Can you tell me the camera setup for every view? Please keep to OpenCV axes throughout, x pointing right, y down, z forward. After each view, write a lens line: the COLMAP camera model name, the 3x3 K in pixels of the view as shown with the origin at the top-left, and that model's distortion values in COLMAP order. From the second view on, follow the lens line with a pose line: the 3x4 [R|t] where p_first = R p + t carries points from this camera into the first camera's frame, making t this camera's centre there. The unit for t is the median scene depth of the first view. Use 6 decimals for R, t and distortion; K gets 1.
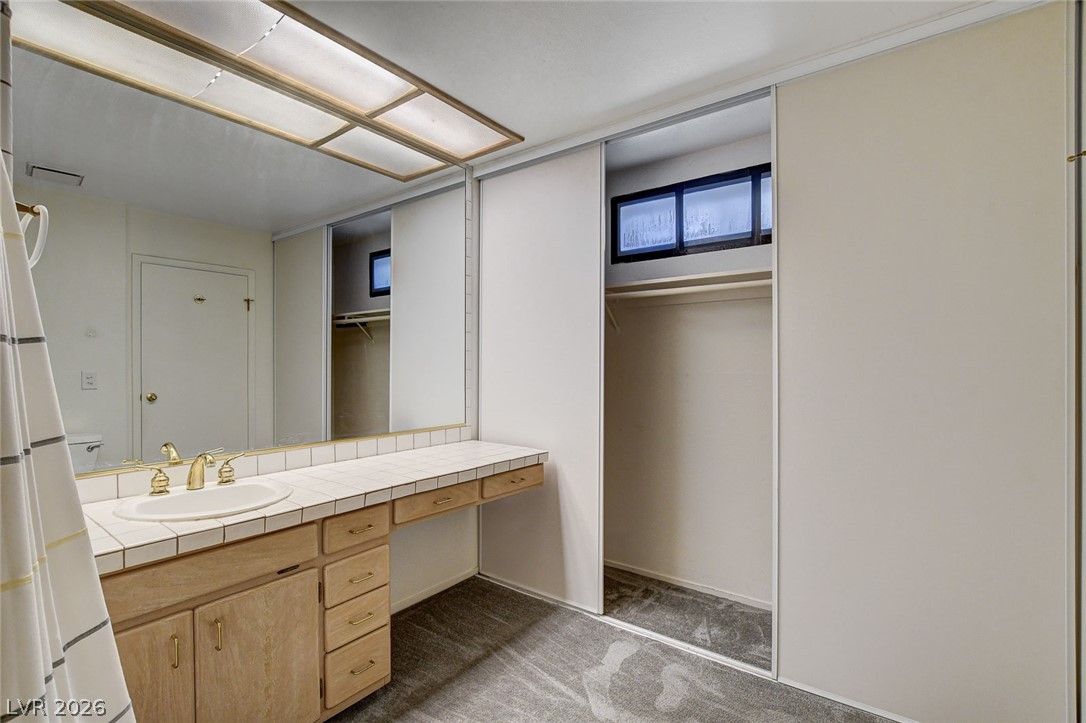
lens RADIAL K [[496.2, 0, 541.0], [0, 496.2, 363.9], [0, 0, 1]] dist [-0.016813, 0.000312]
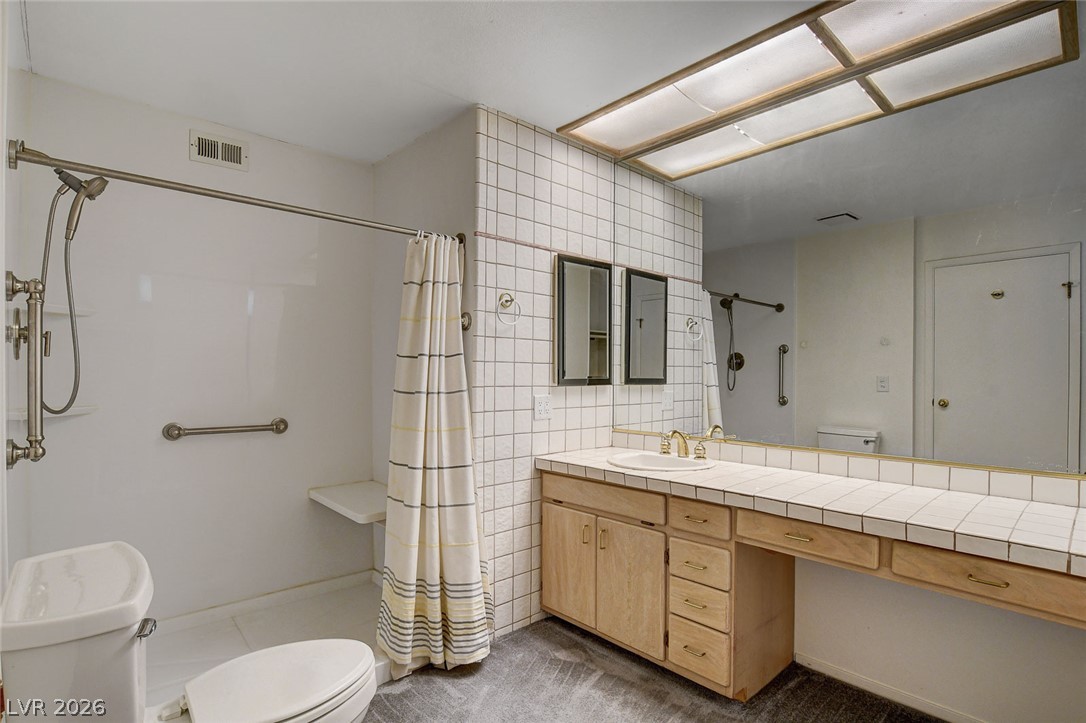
lens RADIAL K [[515.4, 0, 545.1], [0, 515.4, 367.7], [0, 0, 1]] dist [-0.019741, -0.000219]
pose [[-0.163753, -0.010529, -0.986445, 0.762096], [-0.002716, 0.999944, -0.010222, 0.021767], [0.986498, 0.001006, -0.163772, 0.846803]]
